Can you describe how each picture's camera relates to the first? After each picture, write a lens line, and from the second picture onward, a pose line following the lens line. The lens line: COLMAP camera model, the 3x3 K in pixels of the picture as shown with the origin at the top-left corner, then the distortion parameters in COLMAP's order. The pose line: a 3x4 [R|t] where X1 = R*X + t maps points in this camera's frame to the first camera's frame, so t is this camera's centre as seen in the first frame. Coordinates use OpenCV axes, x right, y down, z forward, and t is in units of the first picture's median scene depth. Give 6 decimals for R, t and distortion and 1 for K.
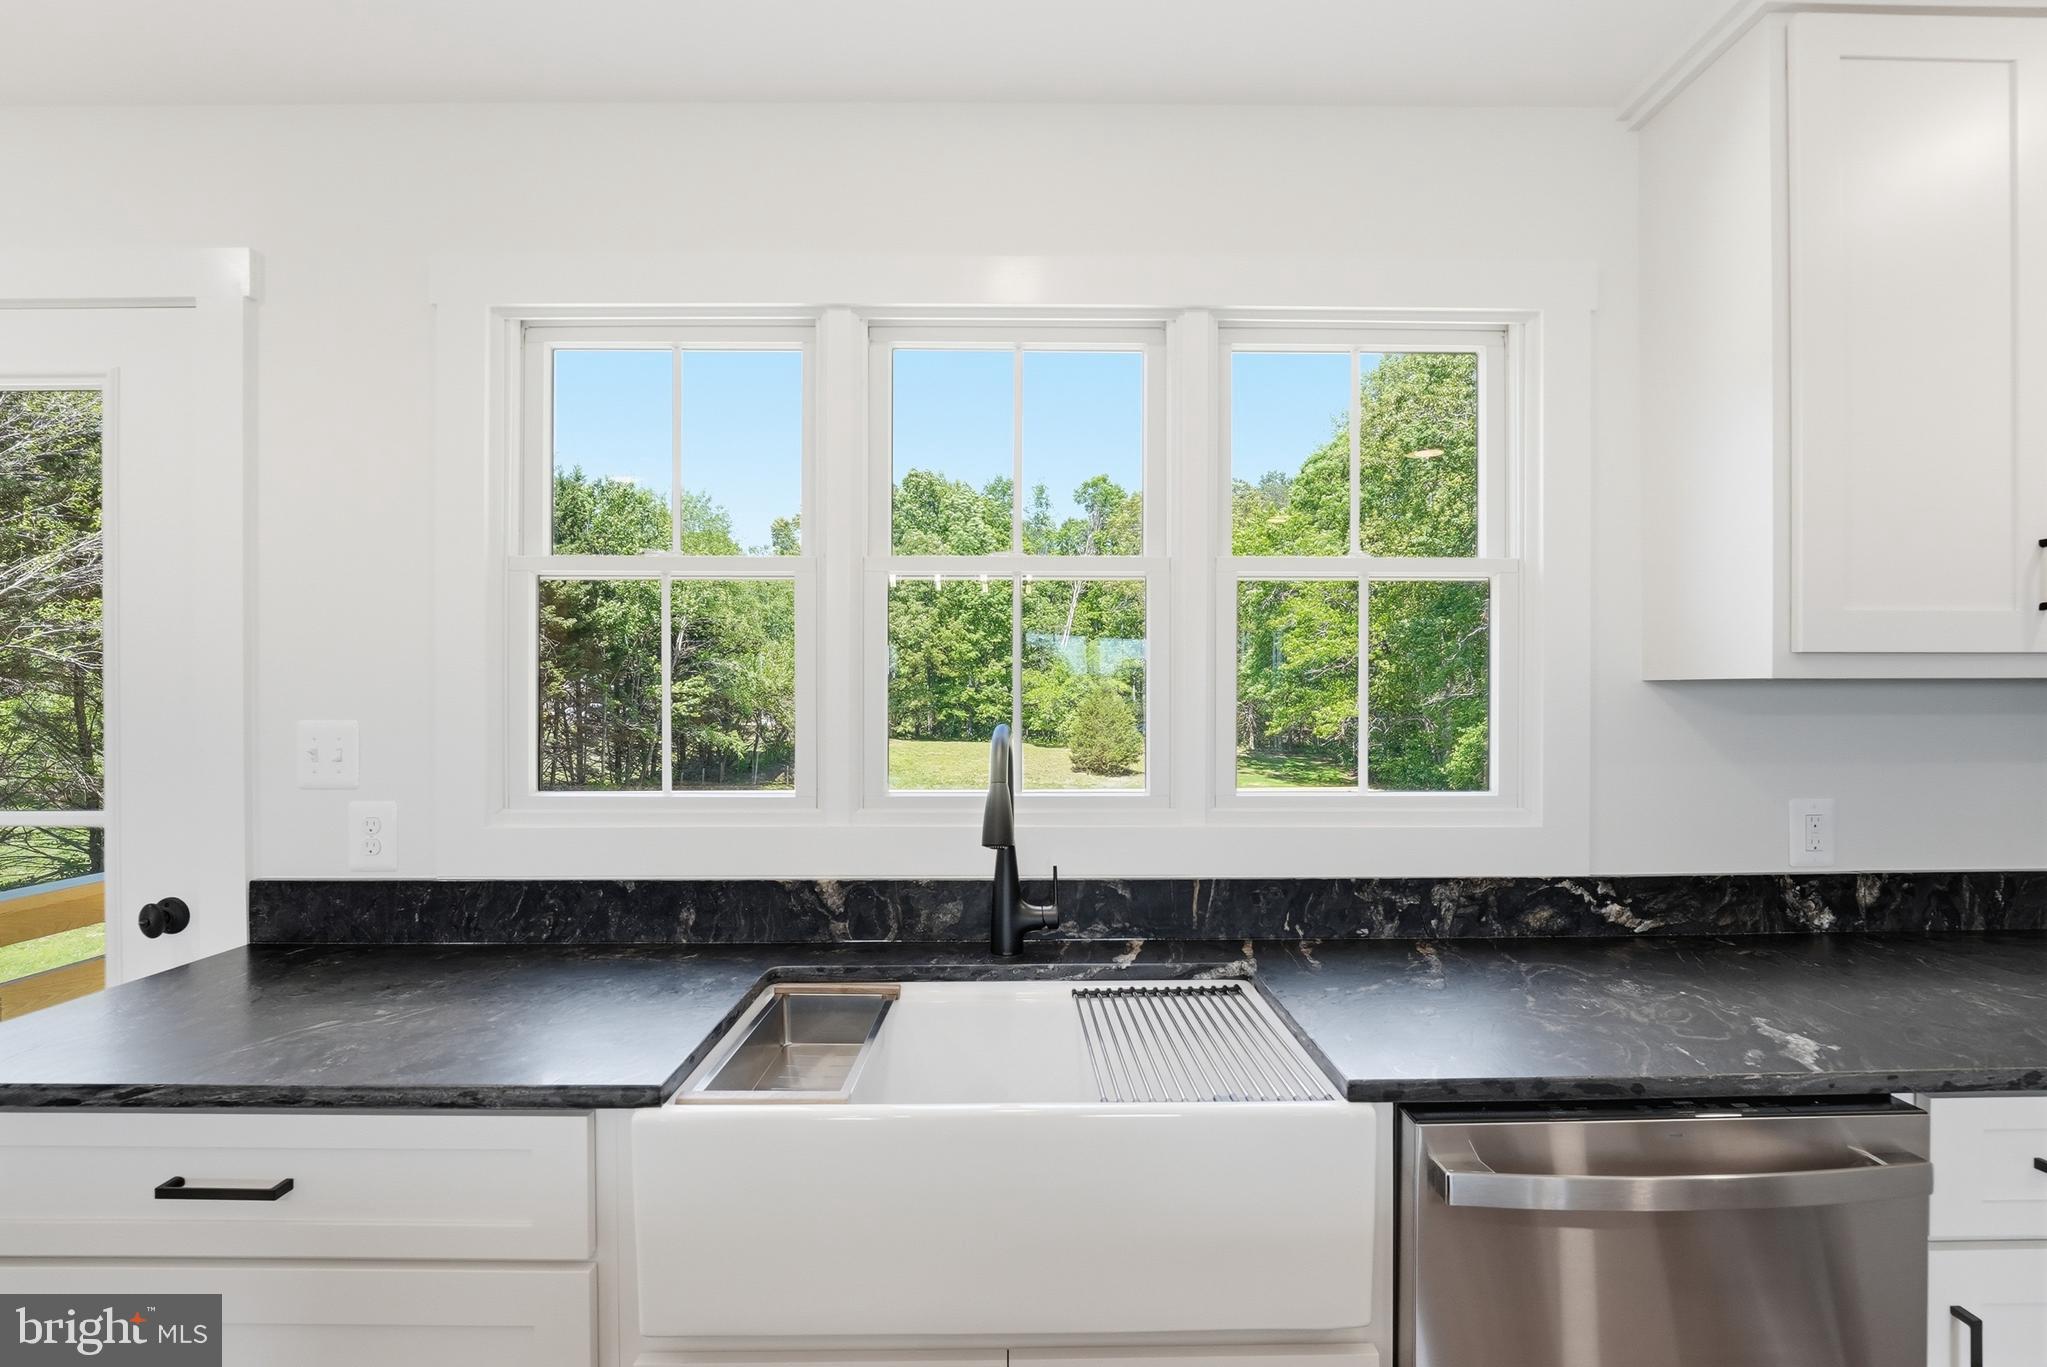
lens RADIAL K [[921.5, 0, 1023.5], [0, 921.5, 683.5], [0, 0, 1]] dist [-0.021923, -0.000263]
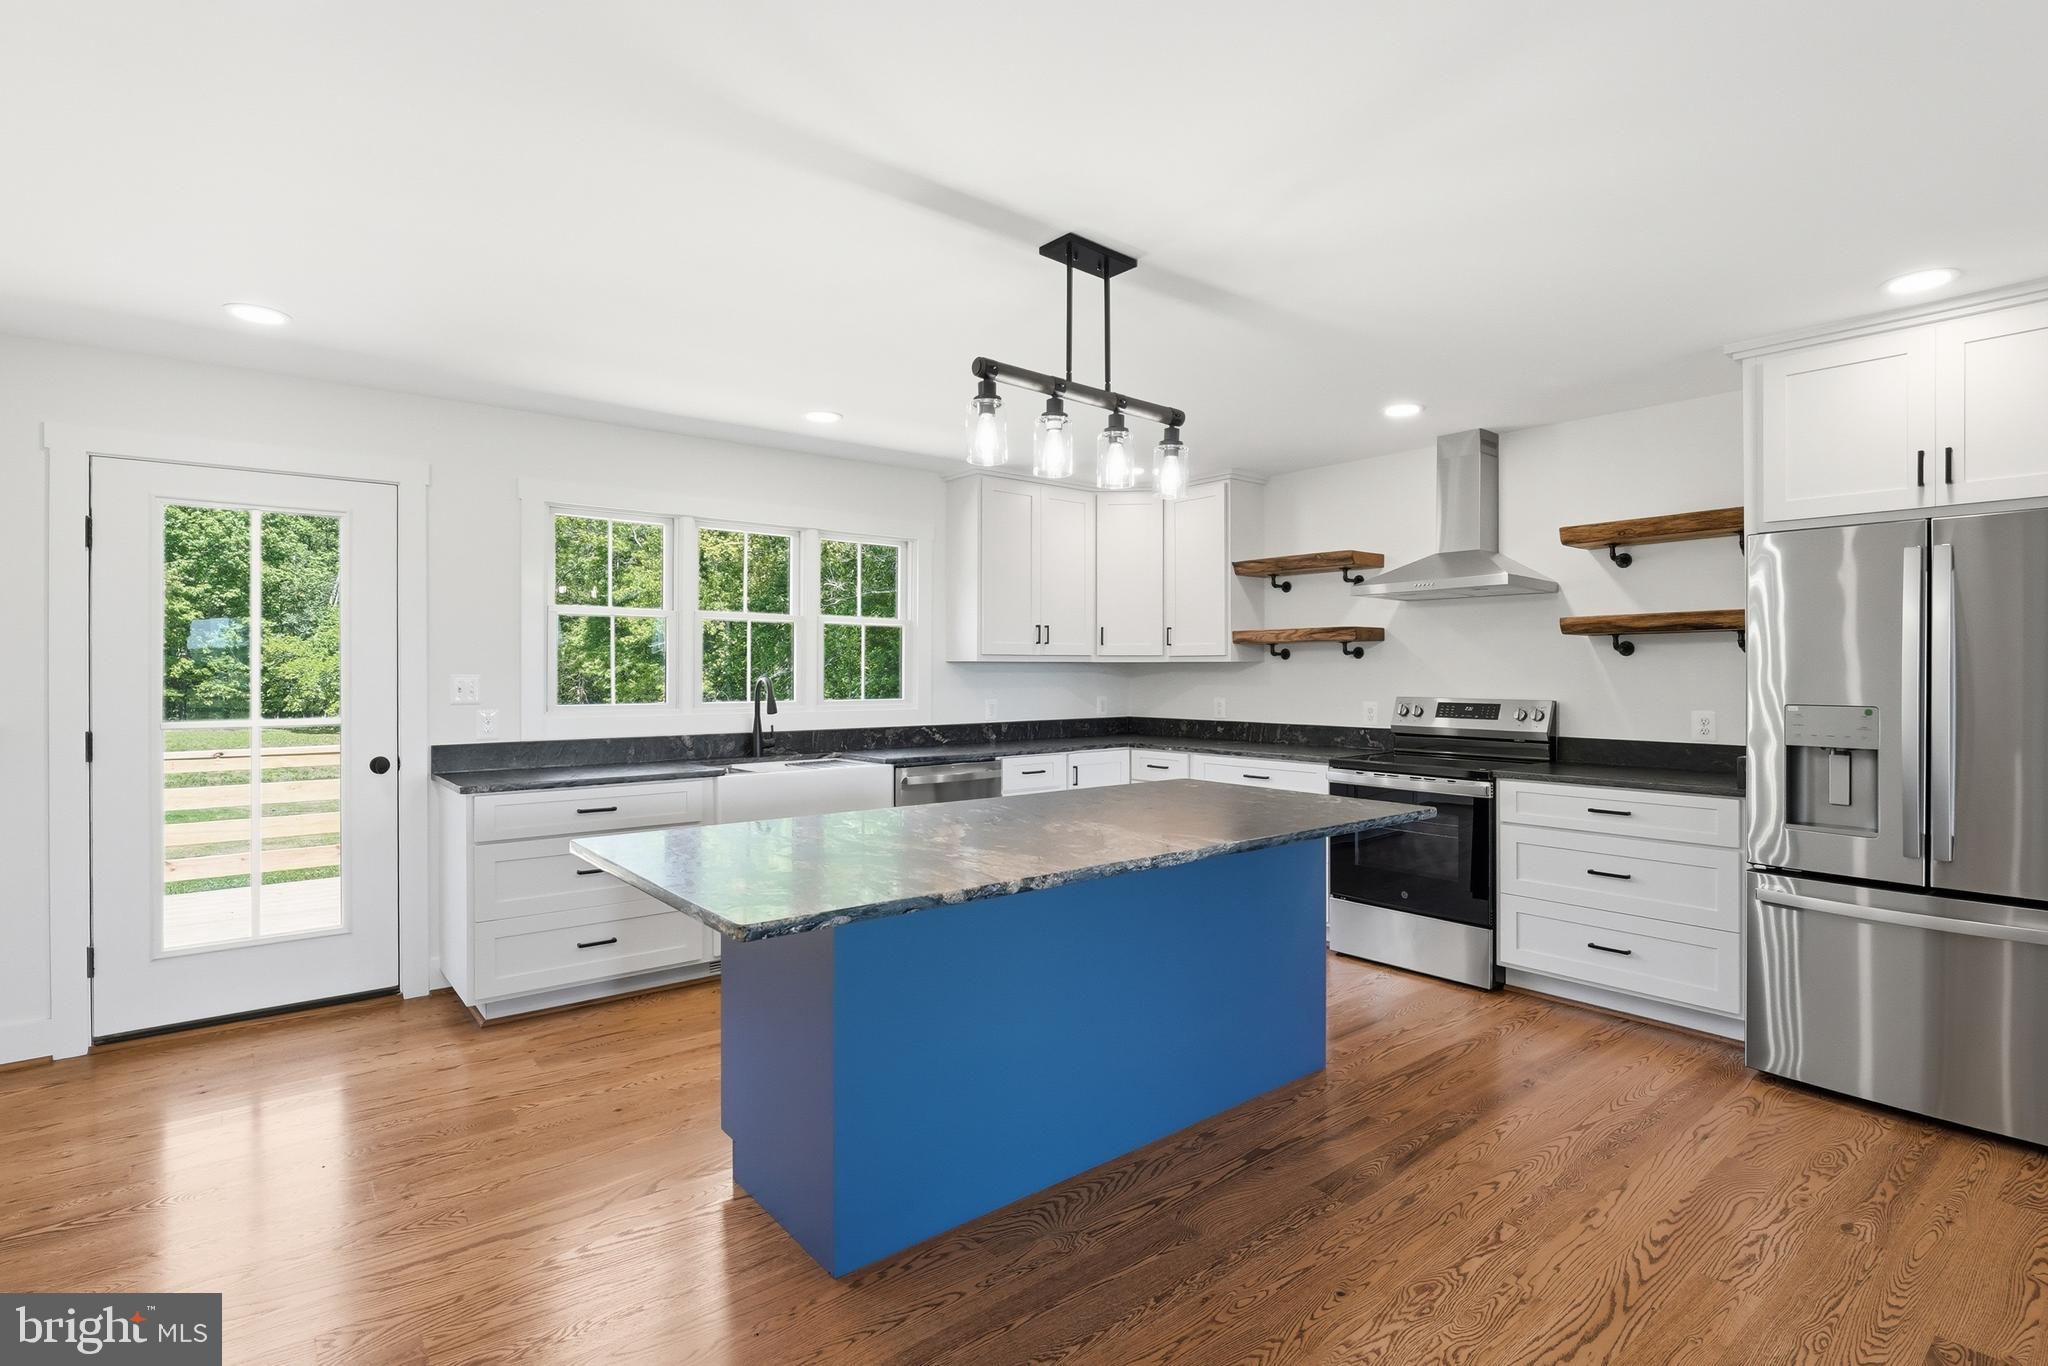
lens RADIAL K [[893.3, 0, 1034.2], [0, 893.3, 678.6], [0, 0, 1]] dist [-0.014442, 0.000206]
pose [[0.762464, -0.002128, 0.647027, -1.092472], [-0.011894, 0.999780, 0.017304, -0.002364], [-0.646921, -0.020889, 0.762270, -1.561167]]
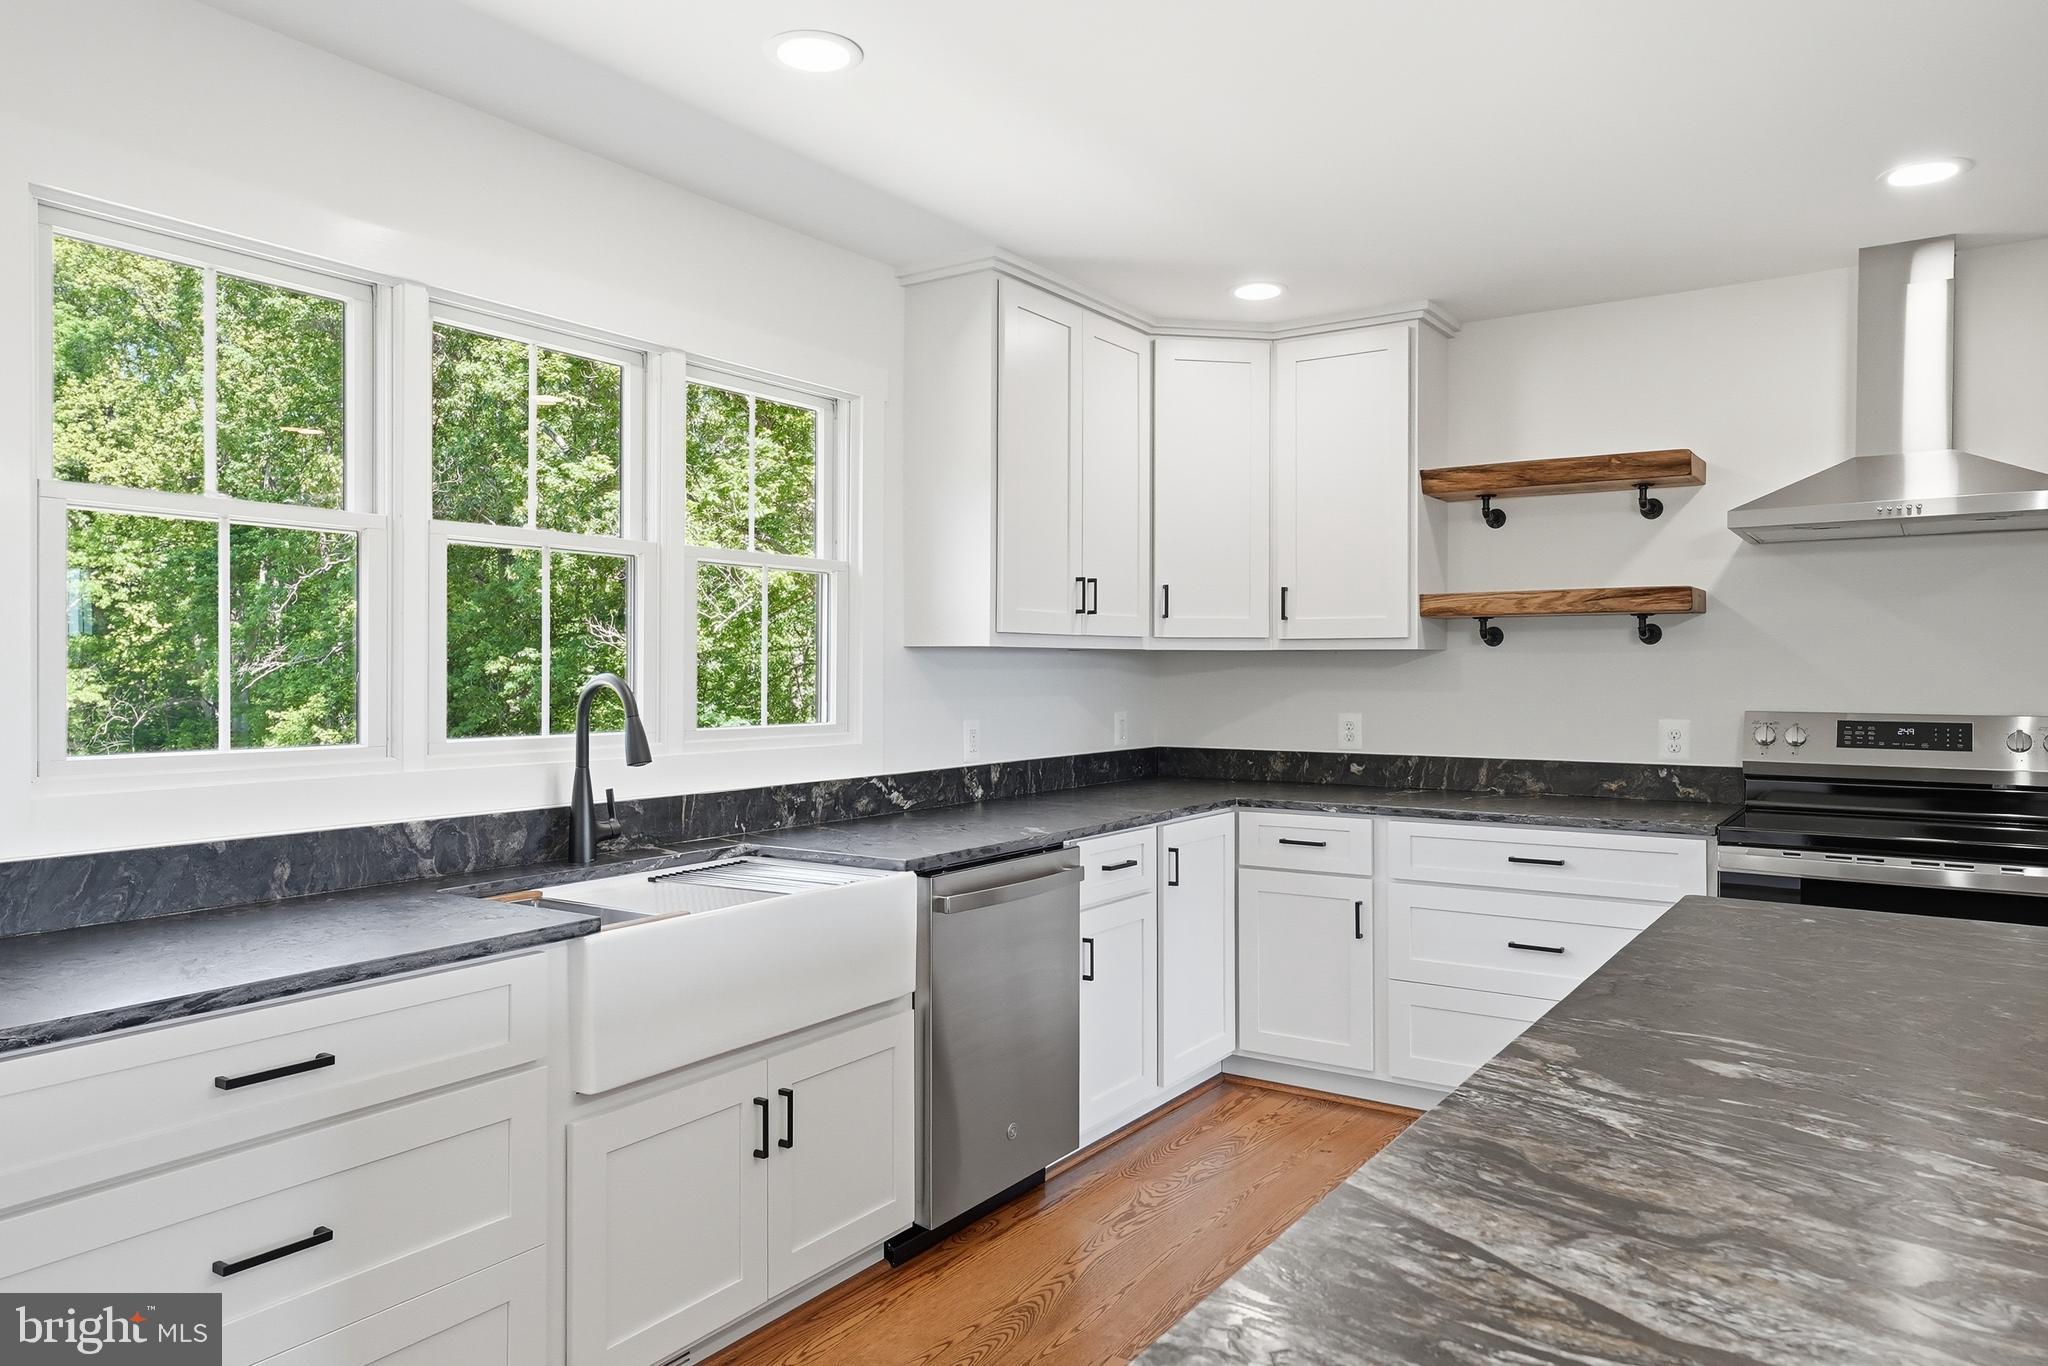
lens RADIAL K [[1255.8, 0, 1020.8], [0, 1255.8, 688.6], [0, 0, 1]] dist [0.021707, -0.000627]
pose [[0.575785, -0.009379, 0.817547, -1.000068], [-0.013688, 0.999683, 0.021109, 0.019890], [-0.817487, -0.023344, 0.575474, -0.408109]]
